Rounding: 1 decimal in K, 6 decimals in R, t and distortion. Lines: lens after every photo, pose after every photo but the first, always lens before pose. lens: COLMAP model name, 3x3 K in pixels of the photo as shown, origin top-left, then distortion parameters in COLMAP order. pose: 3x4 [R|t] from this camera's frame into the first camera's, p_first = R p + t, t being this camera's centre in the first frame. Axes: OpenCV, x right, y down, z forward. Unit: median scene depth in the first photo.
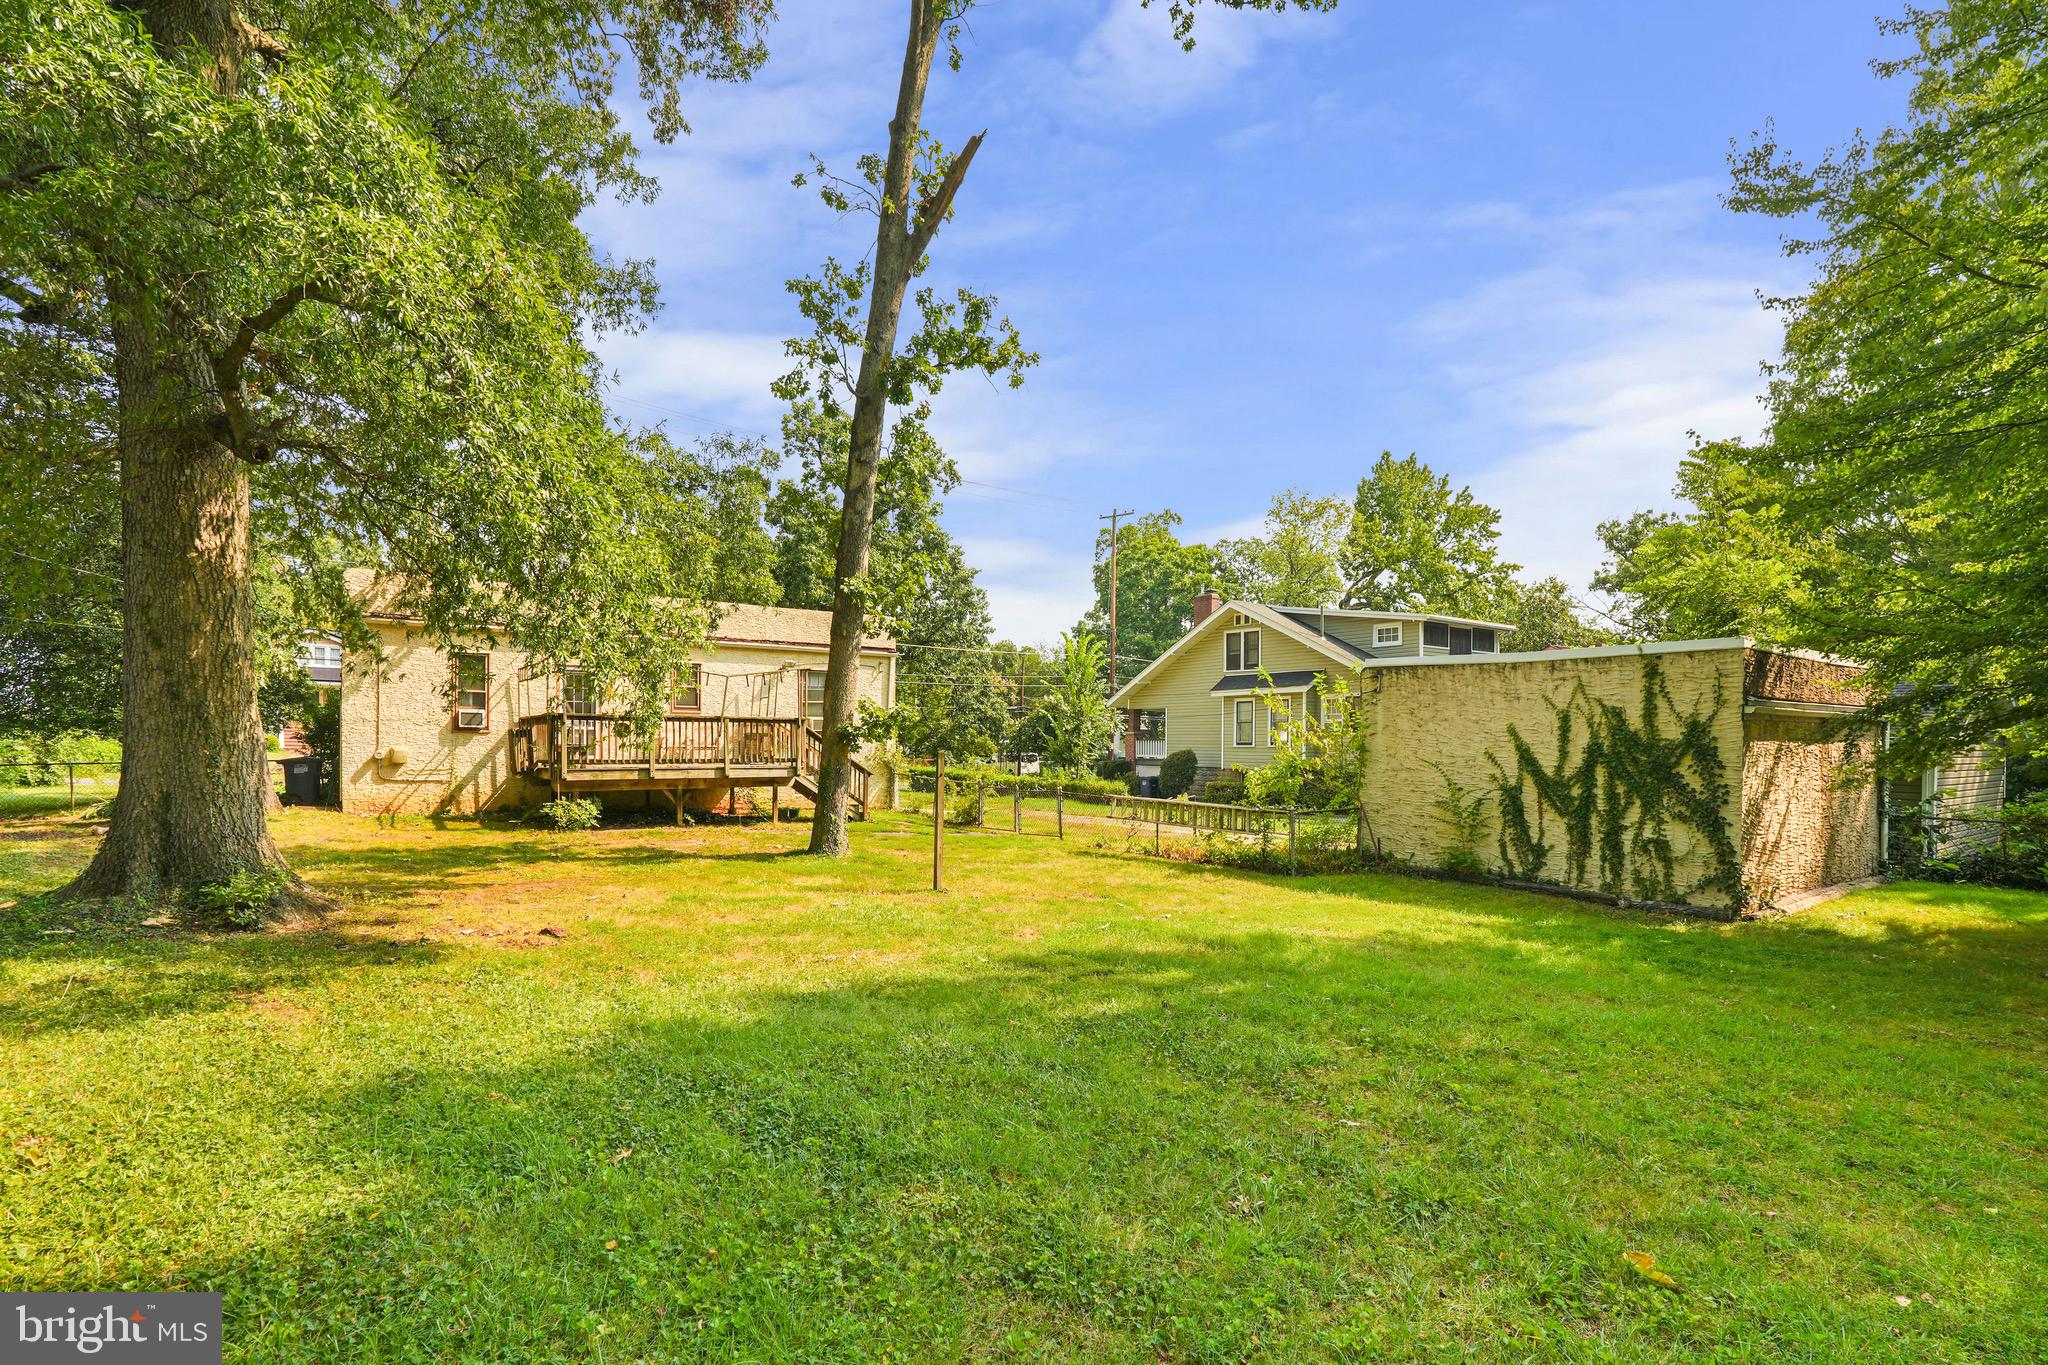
lens RADIAL K [[919.5, 0, 1023.2], [0, 919.5, 734.2], [0, 0, 1]] dist [-0.021363, 0.000040]
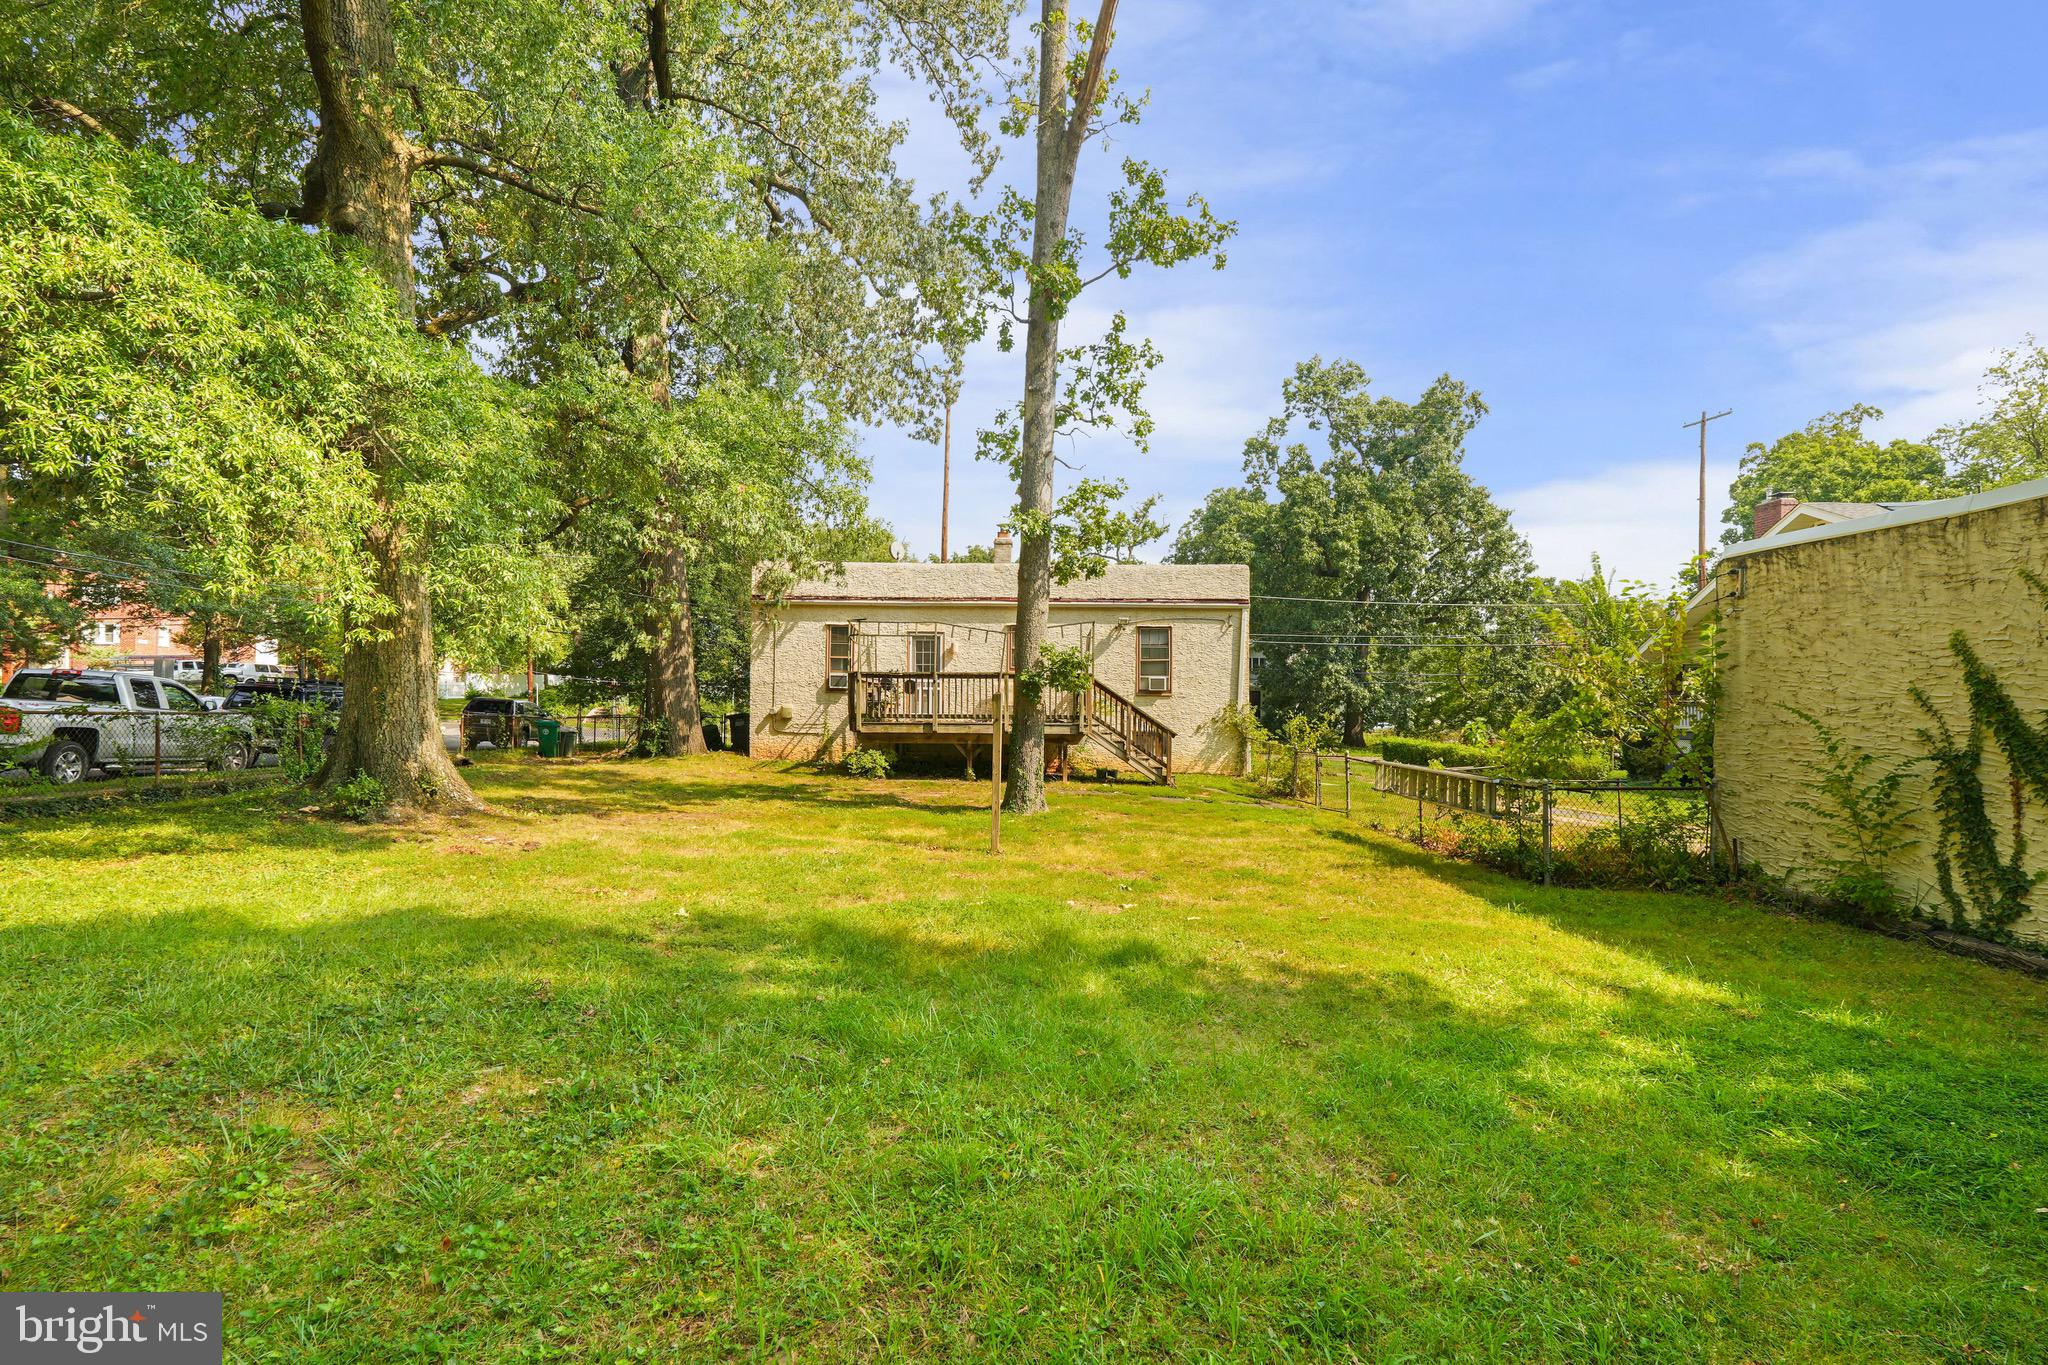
lens RADIAL K [[918.2, 0, 1024.0], [0, 918.2, 682.5], [0, 0, 1]] dist [-0.003633, 0.000138]
pose [[0.819634, -0.018473, -0.572590, 0.331912], [0.001370, 0.999540, -0.030286, 0.027038], [0.572887, 0.024039, 0.819282, 0.225476]]
